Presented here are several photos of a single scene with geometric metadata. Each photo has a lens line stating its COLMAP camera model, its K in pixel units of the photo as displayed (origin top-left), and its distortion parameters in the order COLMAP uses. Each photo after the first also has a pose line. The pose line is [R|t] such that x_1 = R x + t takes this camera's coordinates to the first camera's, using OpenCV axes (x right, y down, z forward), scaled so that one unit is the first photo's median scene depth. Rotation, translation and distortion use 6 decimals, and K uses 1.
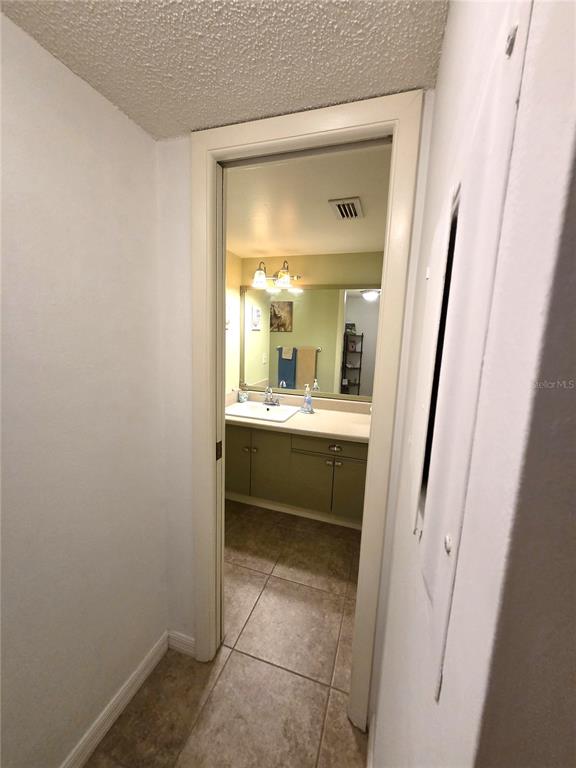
lens RADIAL K [[305.5, 0, 298.1], [0, 305.5, 382.9], [0, 0, 1]] dist [-0.000378, 0.000014]
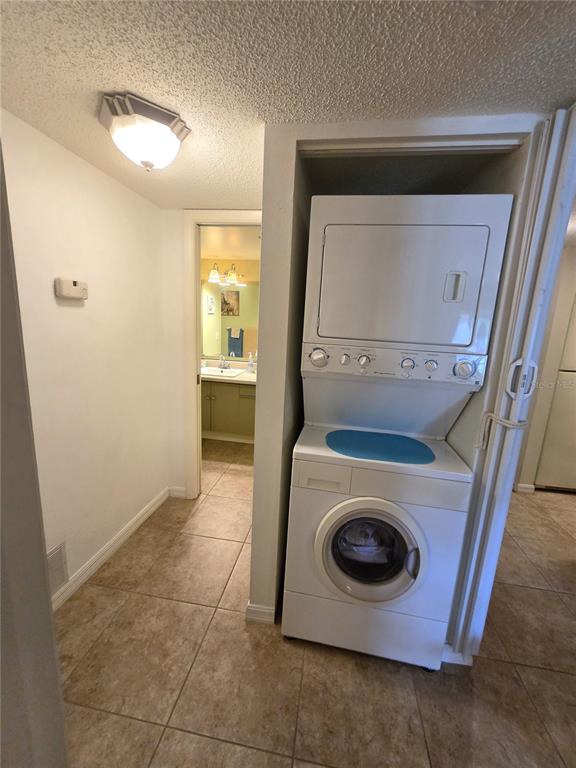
lens RADIAL K [[305.5, 0, 298.1], [0, 305.5, 382.9], [0, 0, 1]] dist [-0.000378, 0.000014]
pose [[0.986253, -0.015317, 0.164531, 0.012664], [0.007728, 0.998881, 0.046666, 0.074001], [-0.165062, -0.044753, 0.985267, -0.412487]]
